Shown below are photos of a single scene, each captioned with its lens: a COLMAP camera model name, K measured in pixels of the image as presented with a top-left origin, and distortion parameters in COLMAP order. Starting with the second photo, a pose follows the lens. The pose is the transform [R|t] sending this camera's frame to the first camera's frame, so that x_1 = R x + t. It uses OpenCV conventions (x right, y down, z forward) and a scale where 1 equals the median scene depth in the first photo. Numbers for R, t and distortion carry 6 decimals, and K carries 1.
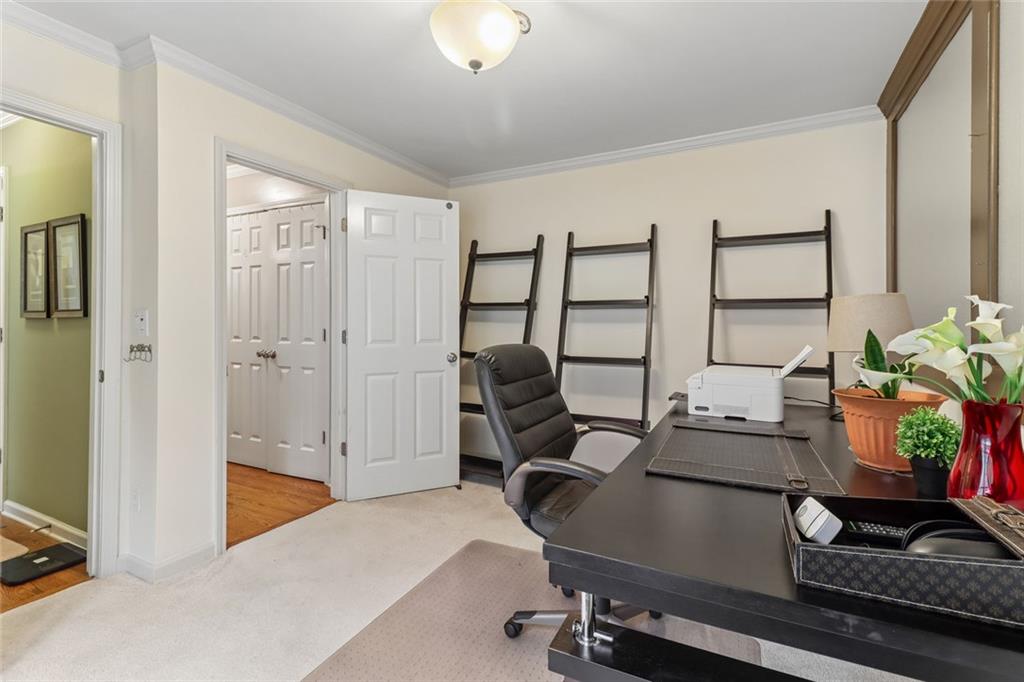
lens RADIAL K [[450.3, 0, 515.0], [0, 450.3, 320.8], [0, 0, 1]] dist [-0.002186, -0.000260]
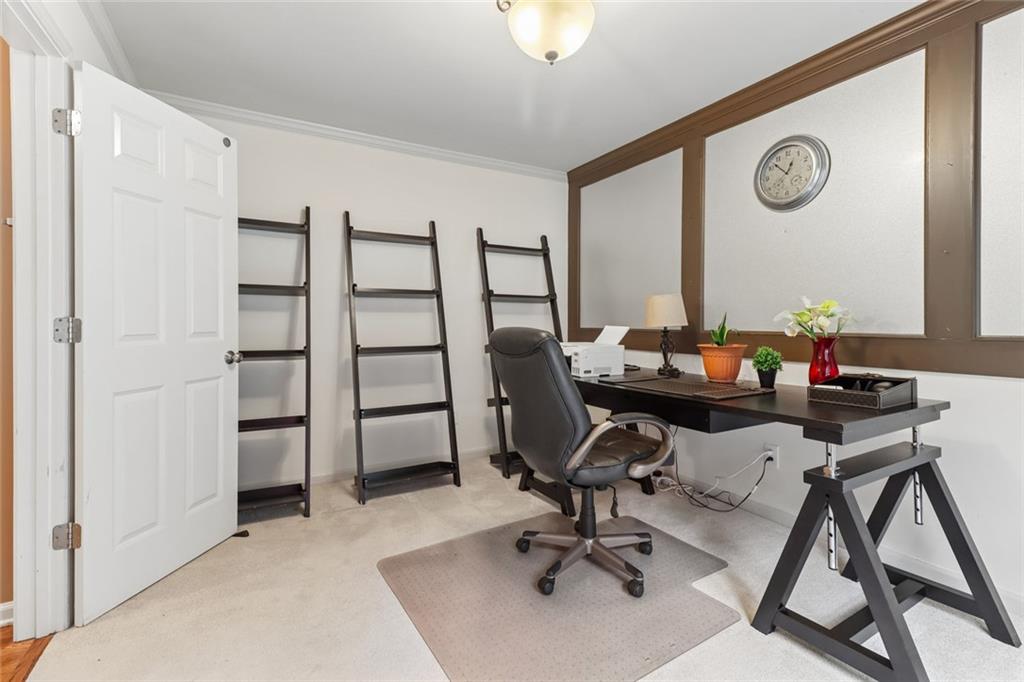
lens RADIAL K [[476.2, 0, 515.2], [0, 476.2, 319.7], [0, 0, 1]] dist [0.026387, -0.000504]
pose [[0.528475, -0.002472, 0.848945, -0.550259], [-0.012686, 0.999861, 0.010809, 0.007782], [-0.848854, -0.016482, 0.528370, 0.217214]]
